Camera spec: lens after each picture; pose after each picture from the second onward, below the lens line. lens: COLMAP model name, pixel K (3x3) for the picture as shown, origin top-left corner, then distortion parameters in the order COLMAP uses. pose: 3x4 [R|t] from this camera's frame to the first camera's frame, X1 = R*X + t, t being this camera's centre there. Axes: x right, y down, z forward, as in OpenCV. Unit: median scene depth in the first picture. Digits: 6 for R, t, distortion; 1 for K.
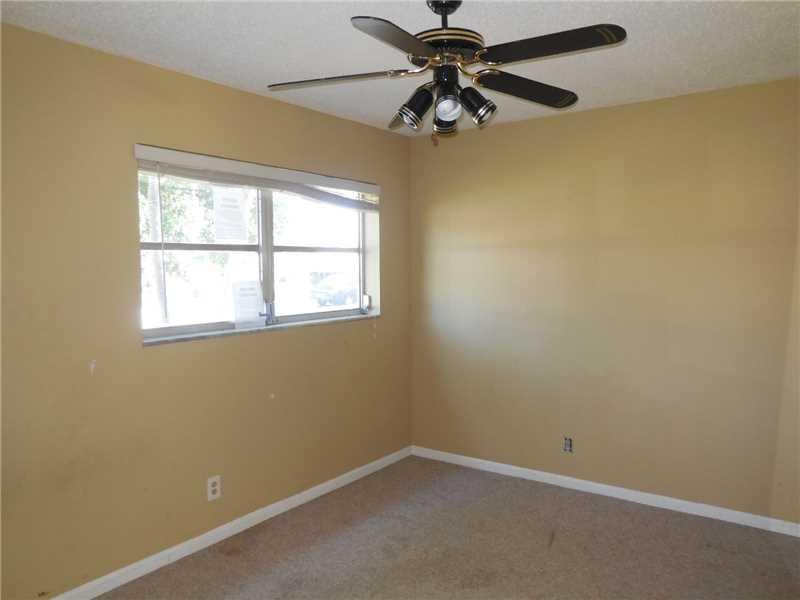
lens RADIAL K [[602.5, 0, 402.7], [0, 602.5, 304.9], [0, 0, 1]] dist [-0.009183, 0.015400]
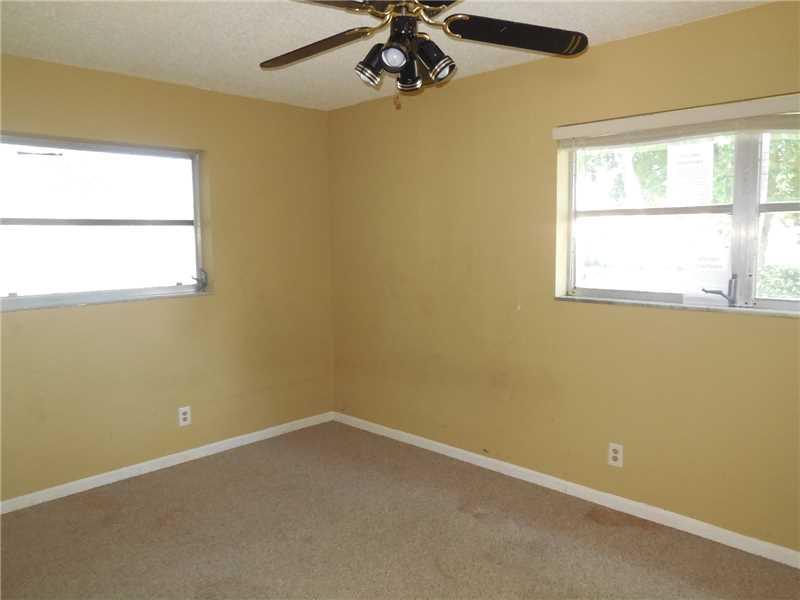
lens RADIAL K [[602.5, 0, 400.6], [0, 602.5, 297.7], [0, 0, 1]] dist [-0.009183, 0.015400]
pose [[-0.132498, 0.108120, -0.985269, 0.660787], [-0.062662, 0.991131, 0.117190, -0.046299], [0.989201, 0.077266, -0.124548, 0.723022]]
